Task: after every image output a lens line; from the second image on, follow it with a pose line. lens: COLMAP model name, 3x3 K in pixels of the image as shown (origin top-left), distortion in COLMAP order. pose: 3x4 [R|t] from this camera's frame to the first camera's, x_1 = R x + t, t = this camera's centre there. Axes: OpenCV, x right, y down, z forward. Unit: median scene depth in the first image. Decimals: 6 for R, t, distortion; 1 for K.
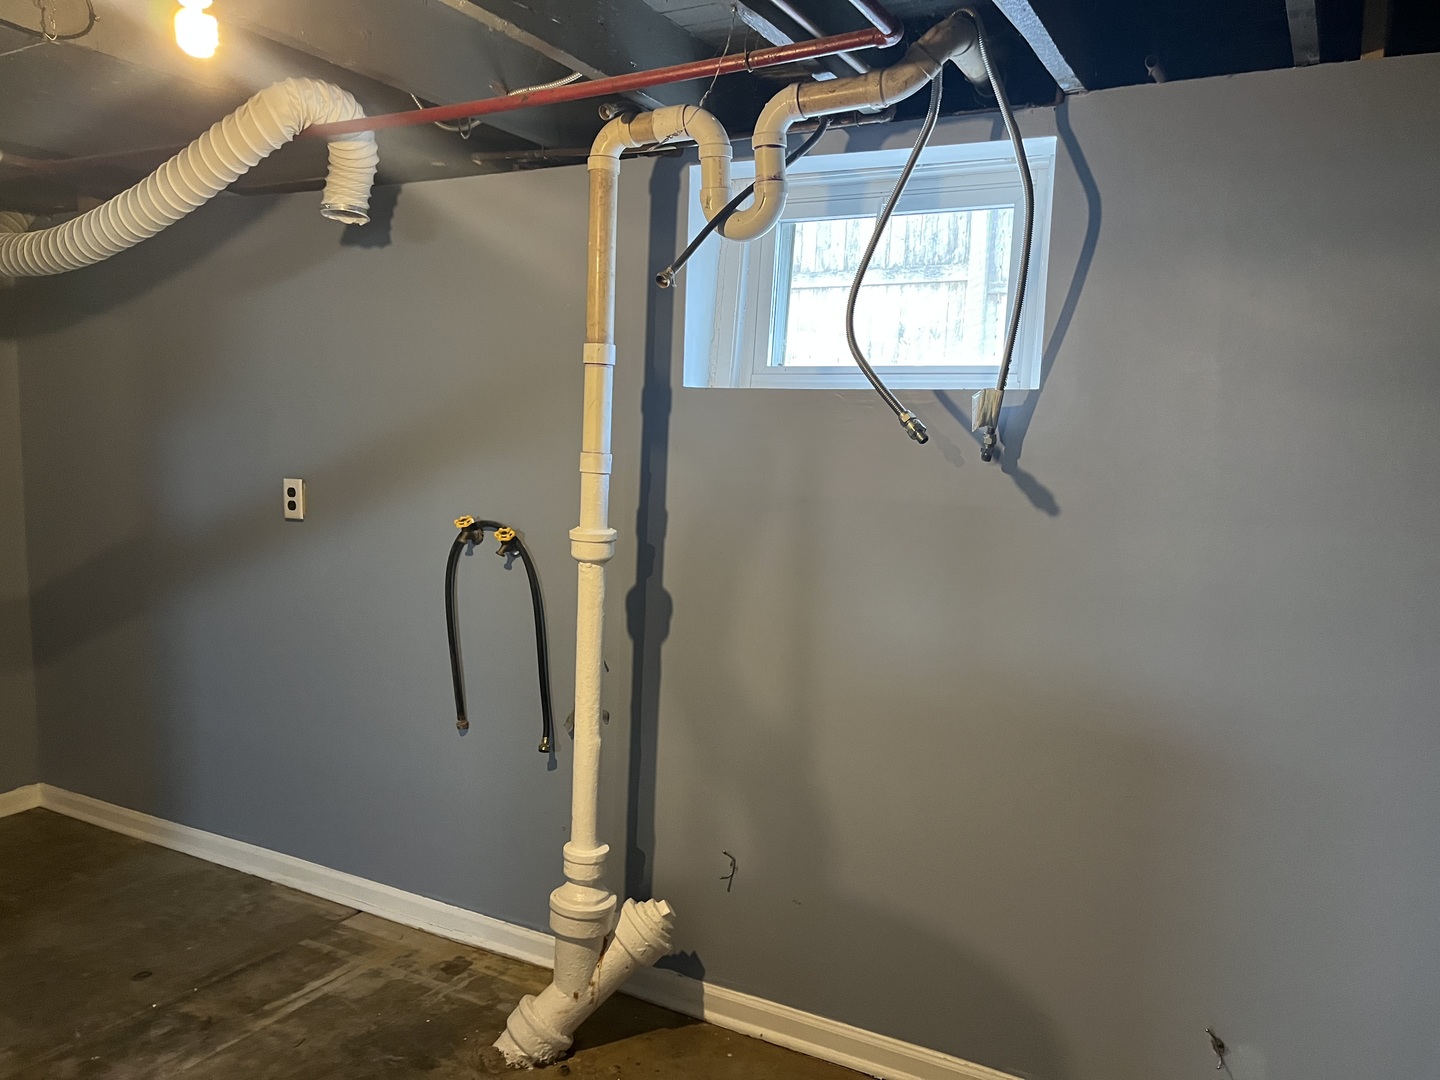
lens RADIAL K [[1082.7, 0, 720.4], [0, 1082.7, 548.9], [0, 0, 1]] dist [0.082231, -0.120056]
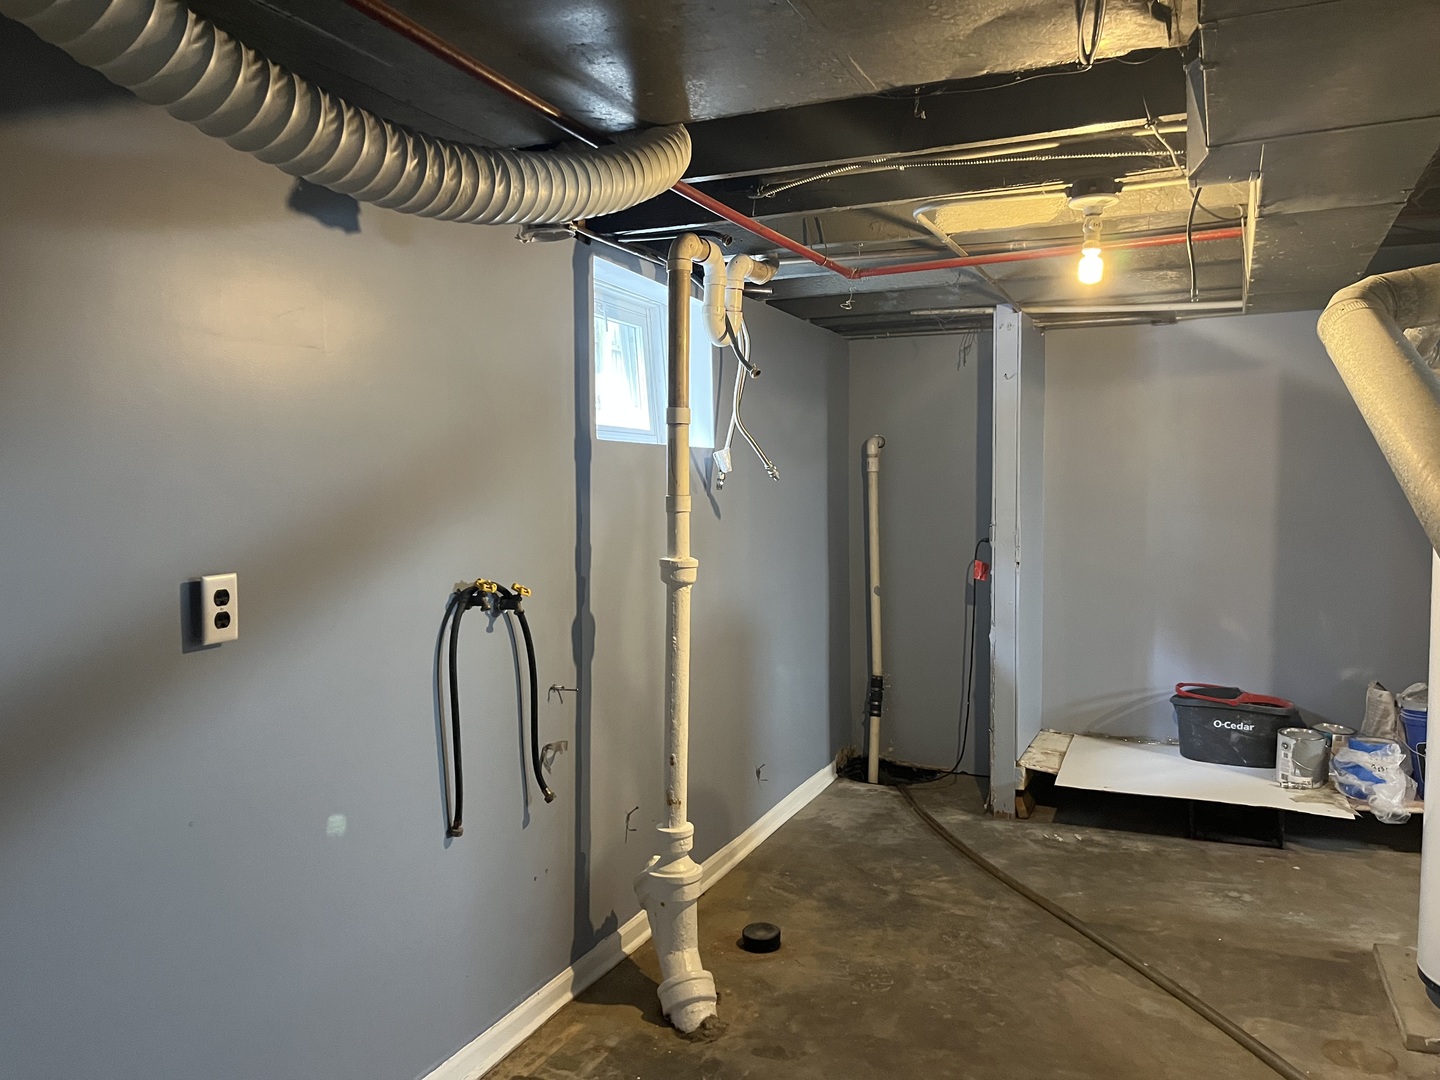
lens RADIAL K [[1082.7, 0, 720.4], [0, 1082.7, 548.9], [0, 0, 1]] dist [0.082231, -0.120056]
pose [[-0.079132, -0.091879, 0.992621, -1.112711], [0.103212, 0.989637, 0.099831, -0.121676], [-0.991507, 0.110351, -0.068829, 0.868398]]
